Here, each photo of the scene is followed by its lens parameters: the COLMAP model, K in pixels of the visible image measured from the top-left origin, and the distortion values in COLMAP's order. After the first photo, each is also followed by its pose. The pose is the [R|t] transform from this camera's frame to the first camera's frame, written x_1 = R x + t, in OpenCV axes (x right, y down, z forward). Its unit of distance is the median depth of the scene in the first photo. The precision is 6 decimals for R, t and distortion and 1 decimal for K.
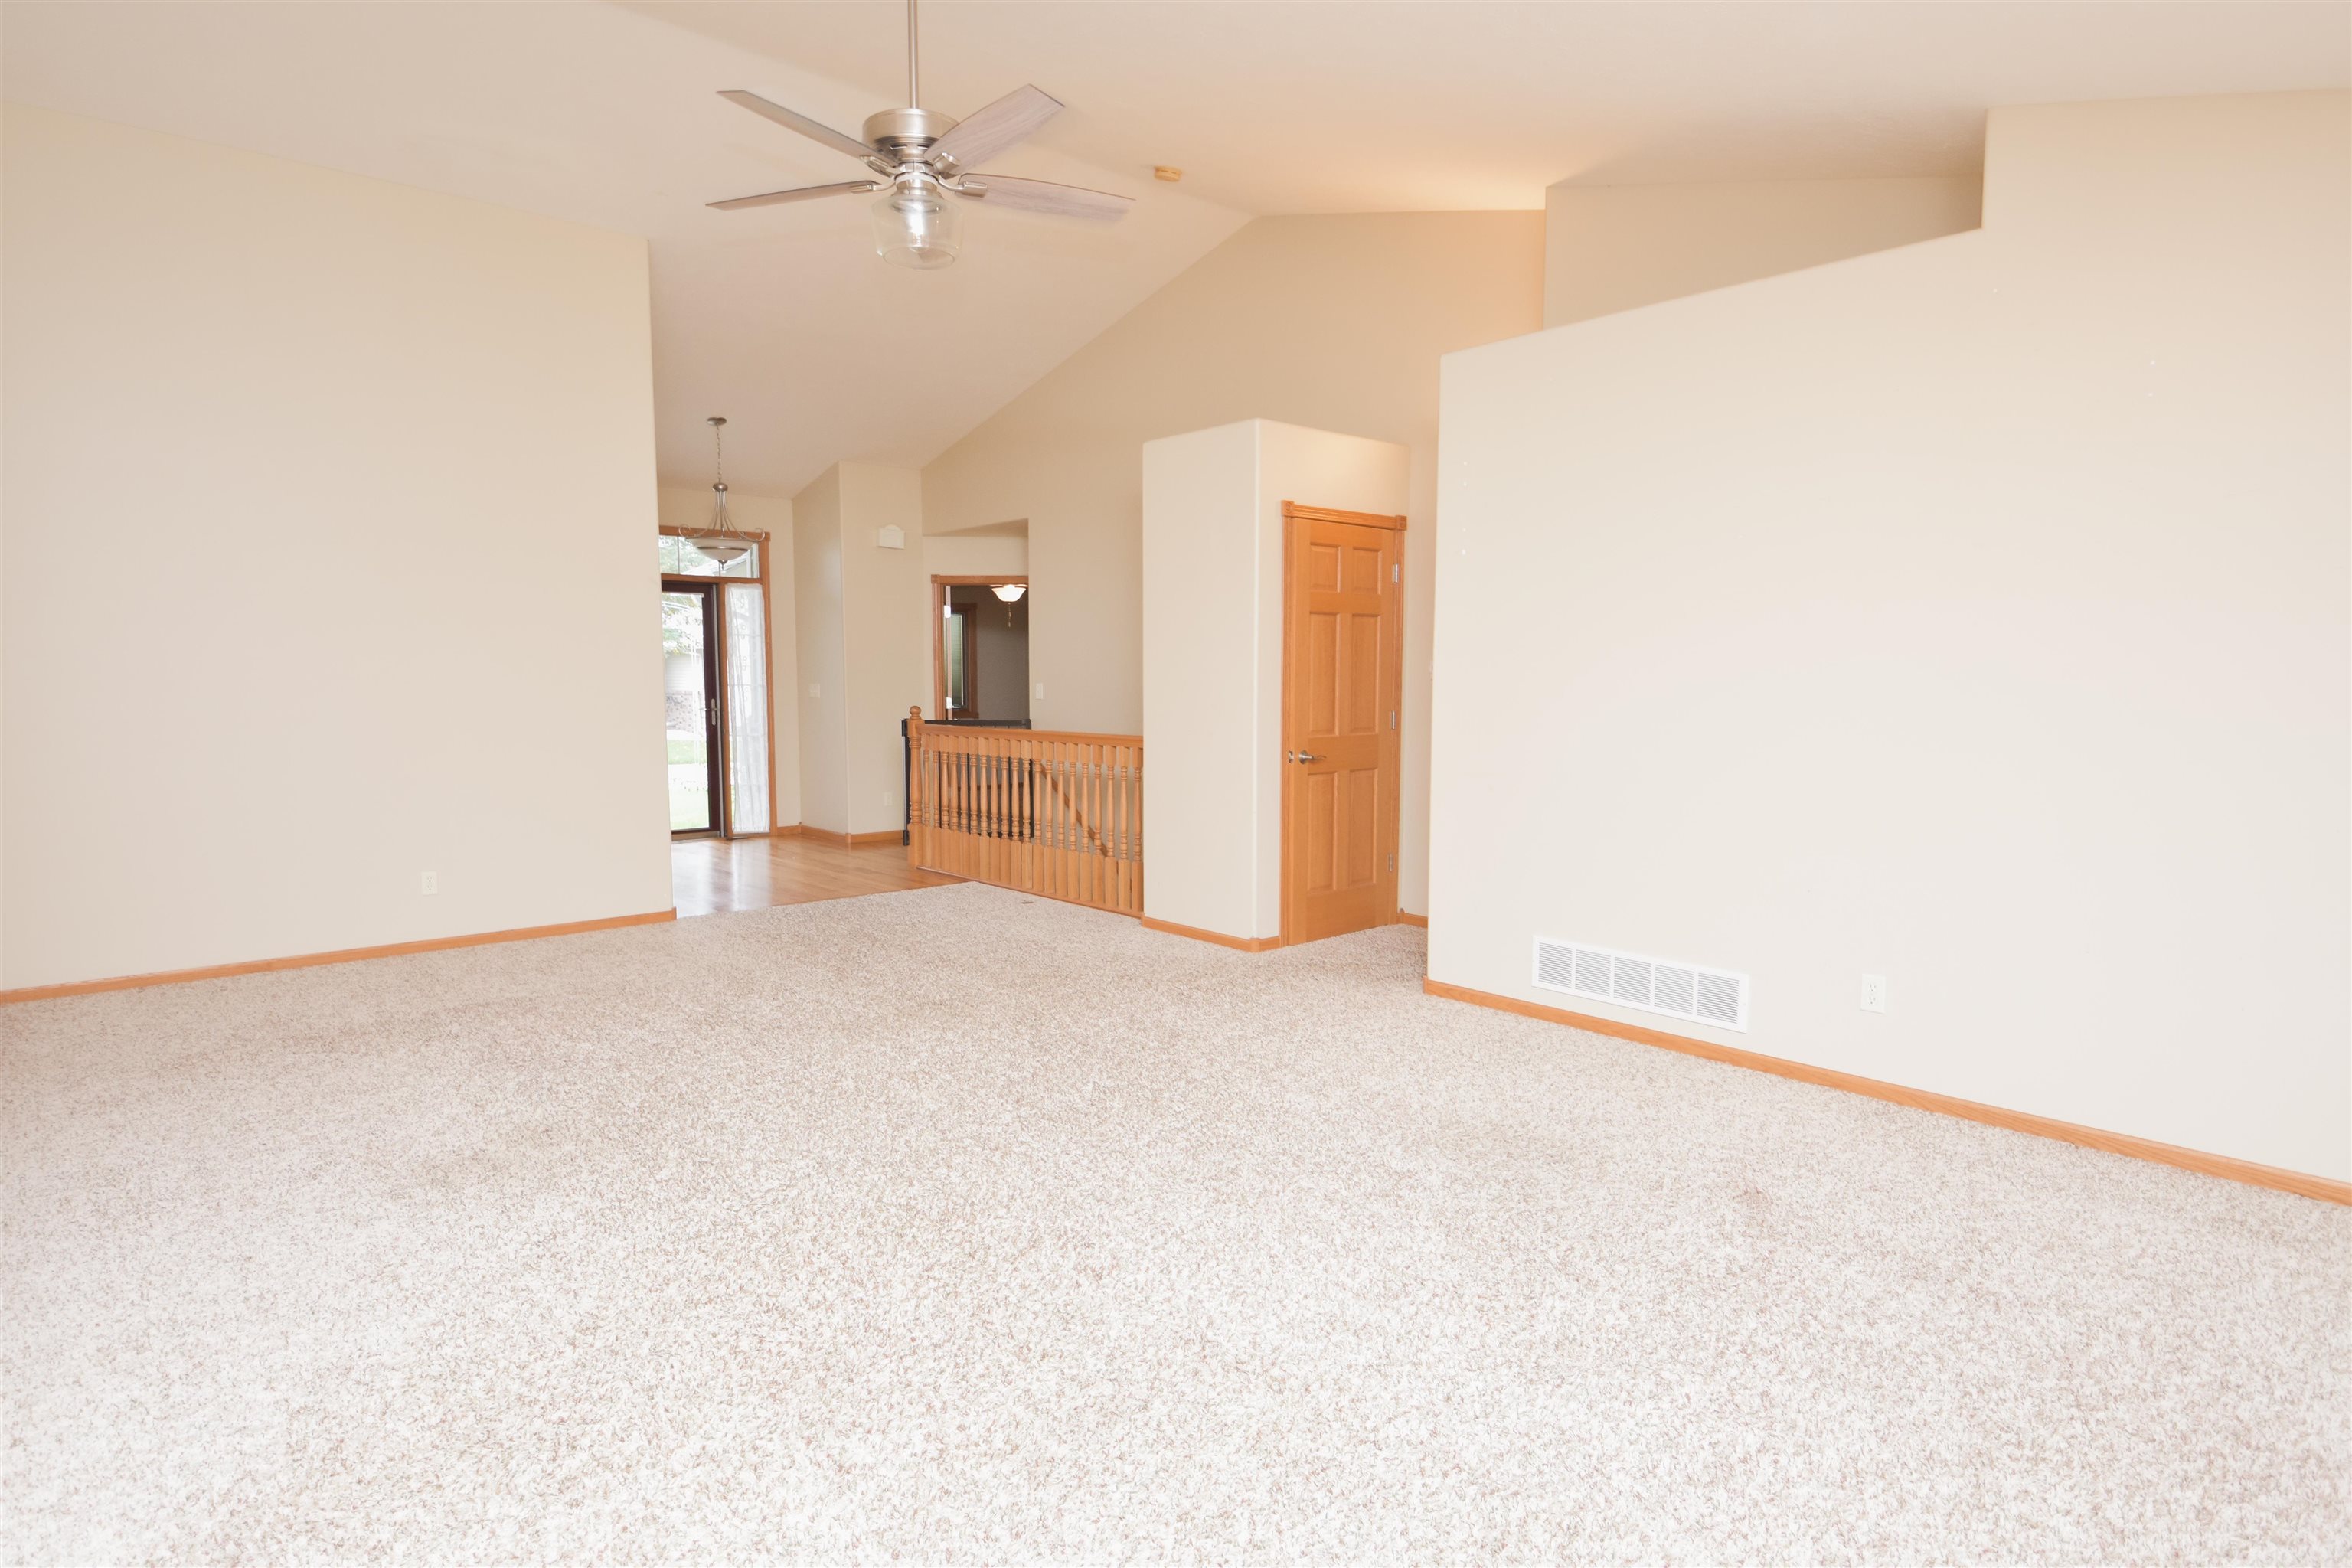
lens RADIAL K [[1331.1, 0, 1161.8], [0, 1331.1, 794.0], [0, 0, 1]] dist [0.001234, -0.020068]
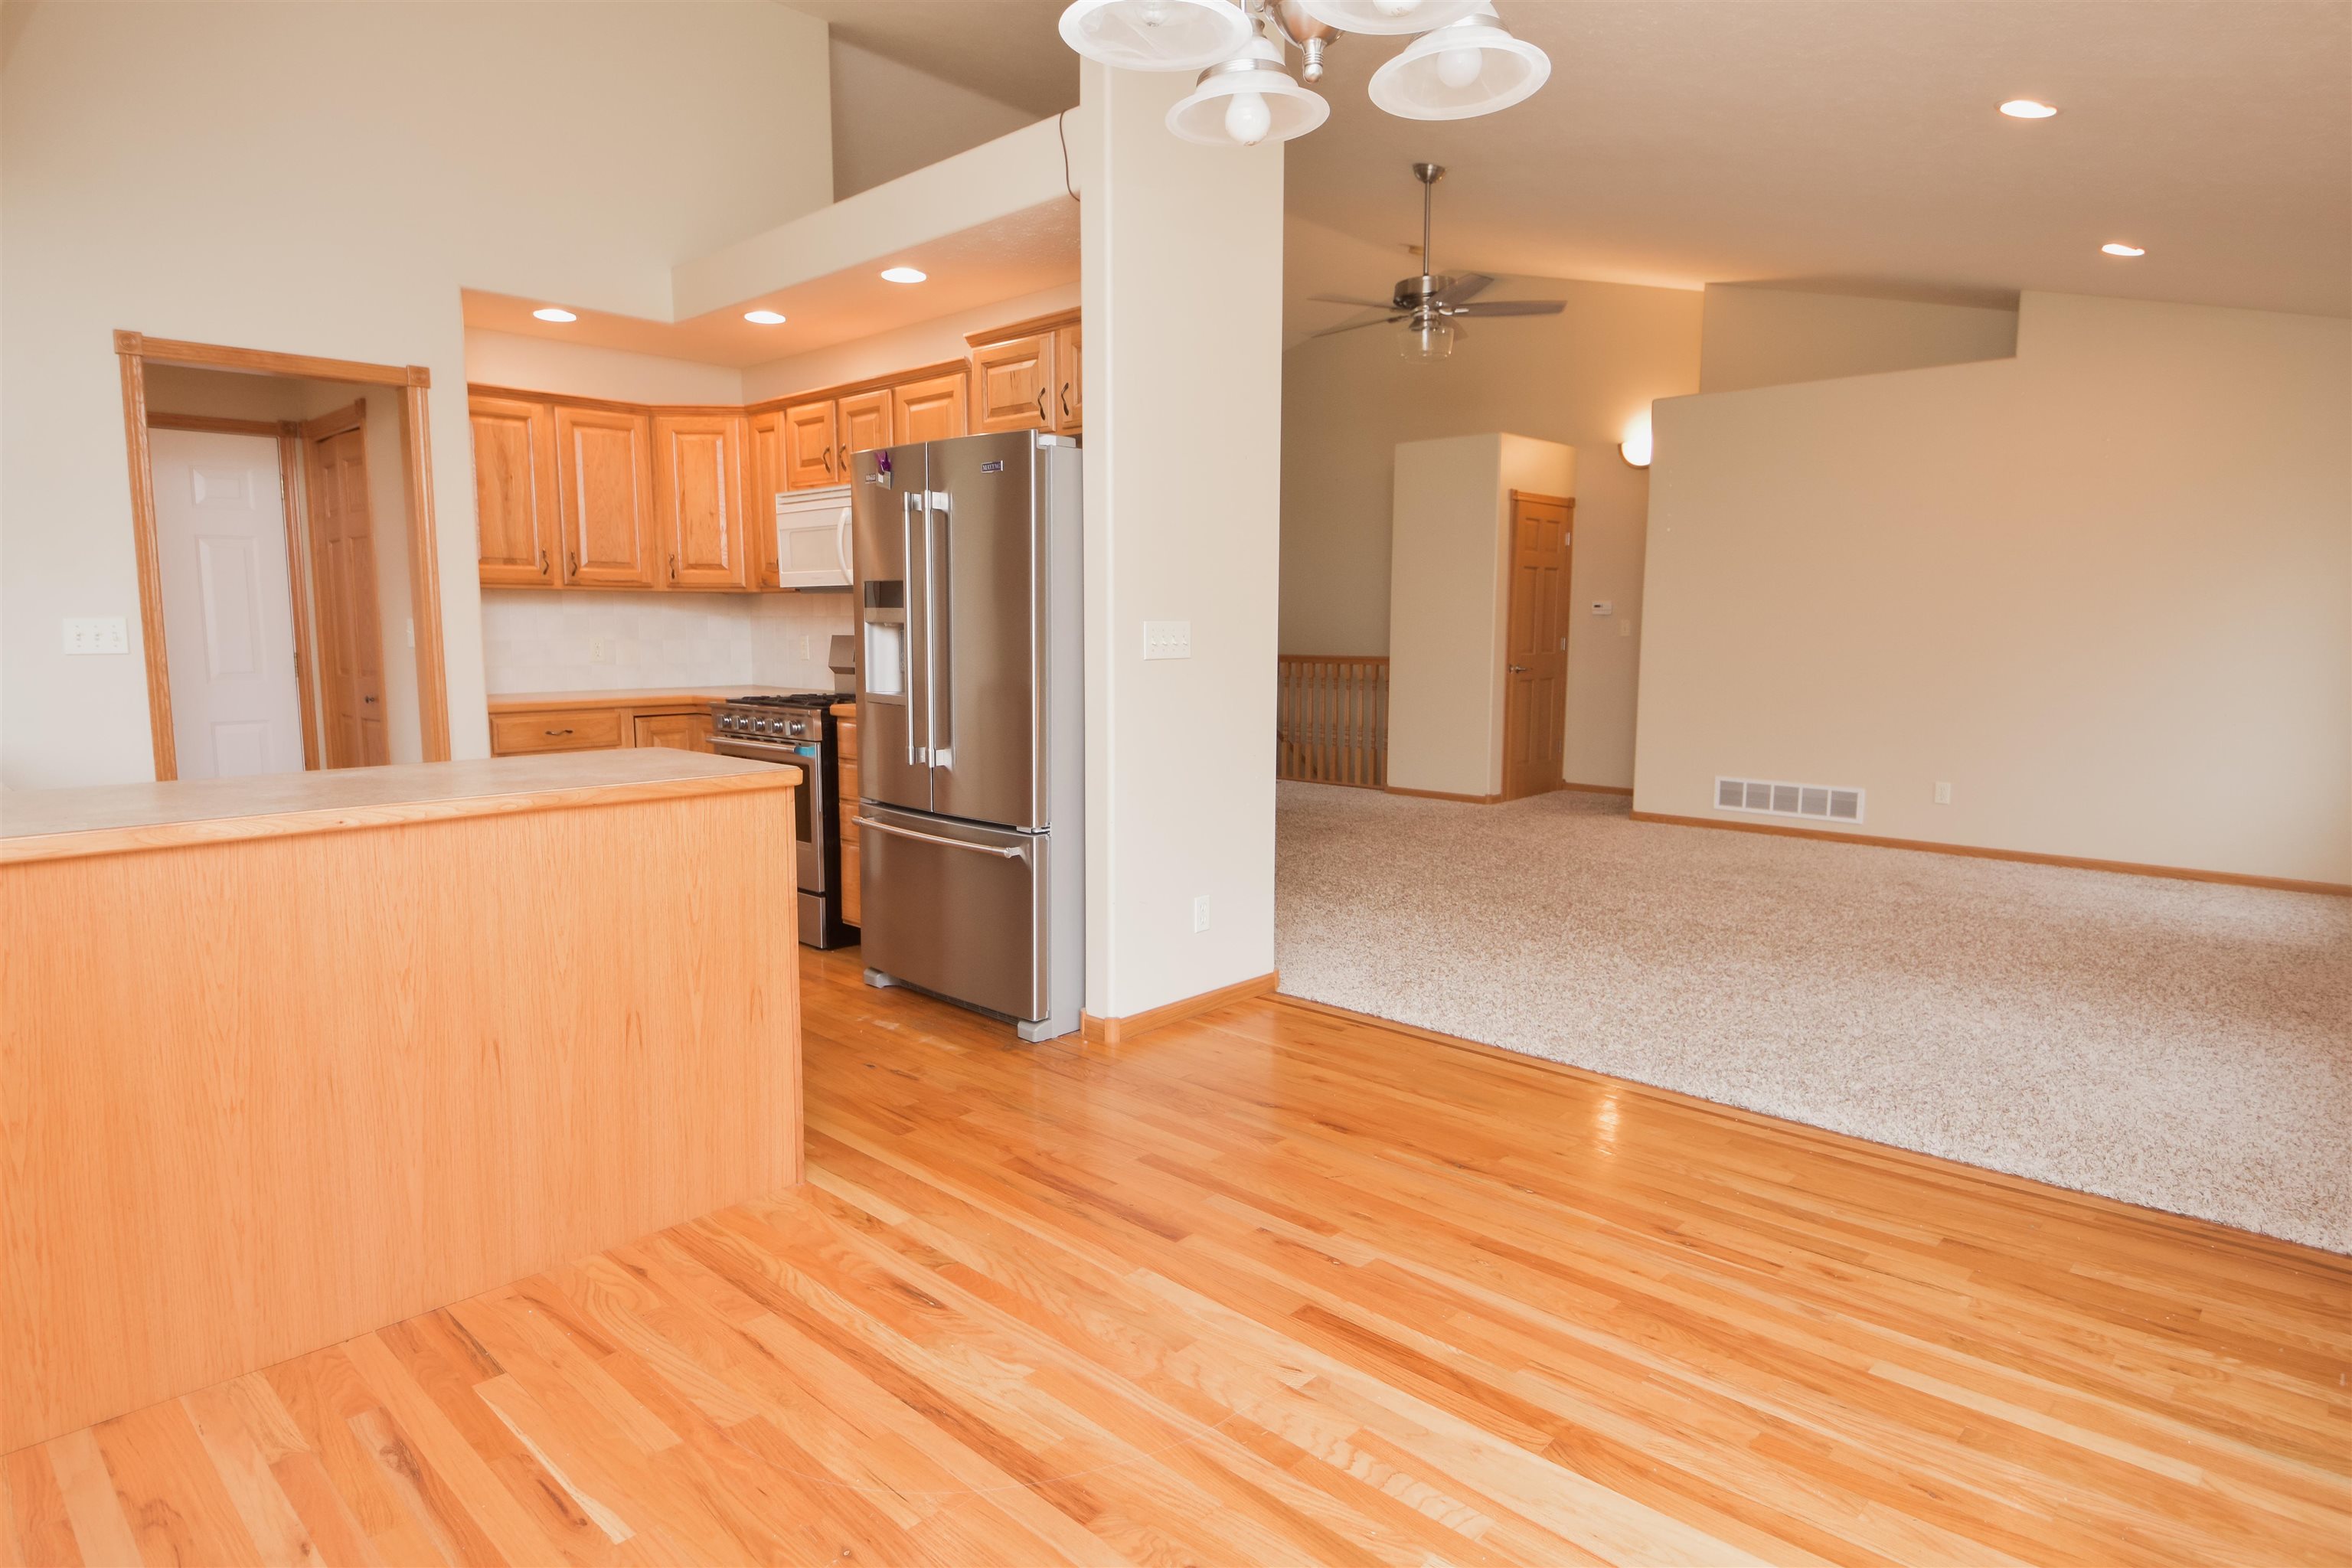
lens RADIAL K [[1331.1, 0, 1199.2], [0, 1331.1, 791.2], [0, 0, 1]] dist [0.001234, -0.020068]
pose [[0.995620, -0.013189, 0.092555, -0.438243], [0.009248, 0.999038, 0.042872, 0.046366], [-0.093032, -0.041829, 0.994784, -0.472757]]
